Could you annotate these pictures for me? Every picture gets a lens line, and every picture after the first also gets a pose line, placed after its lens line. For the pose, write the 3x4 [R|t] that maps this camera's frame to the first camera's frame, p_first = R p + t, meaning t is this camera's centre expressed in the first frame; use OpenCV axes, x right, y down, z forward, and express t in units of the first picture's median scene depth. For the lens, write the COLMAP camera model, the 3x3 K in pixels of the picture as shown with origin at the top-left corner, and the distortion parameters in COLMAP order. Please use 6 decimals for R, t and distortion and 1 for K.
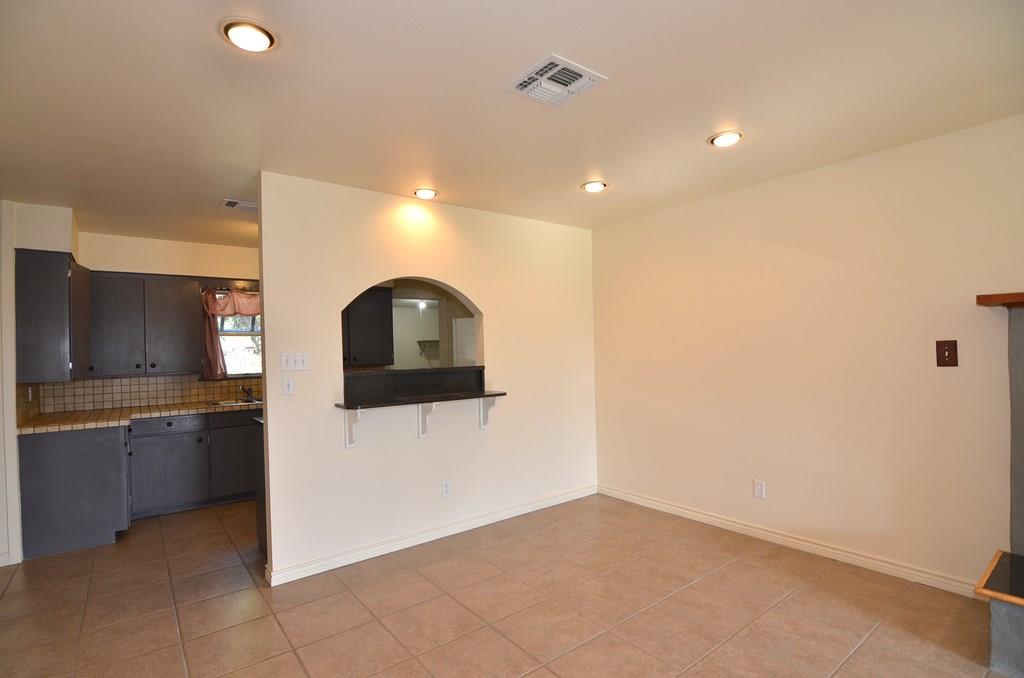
lens RADIAL K [[498.5, 0, 508.9], [0, 498.5, 343.1], [0, 0, 1]] dist [-0.004576, -0.000858]
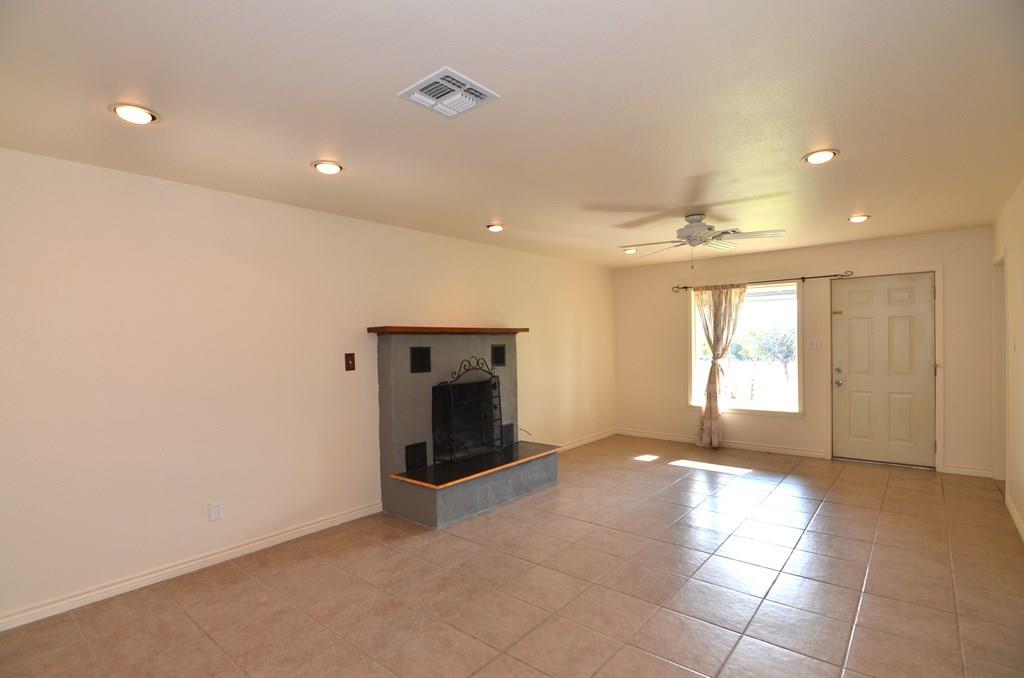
lens RADIAL K [[498.5, 0, 509.2], [0, 498.5, 341.2], [0, 0, 1]] dist [-0.004576, -0.000858]
pose [[-0.211130, 0.029221, 0.977021, -0.704518], [0.011168, 0.999560, -0.027482, 0.004771], [-0.977394, 0.005109, -0.211364, 0.845941]]
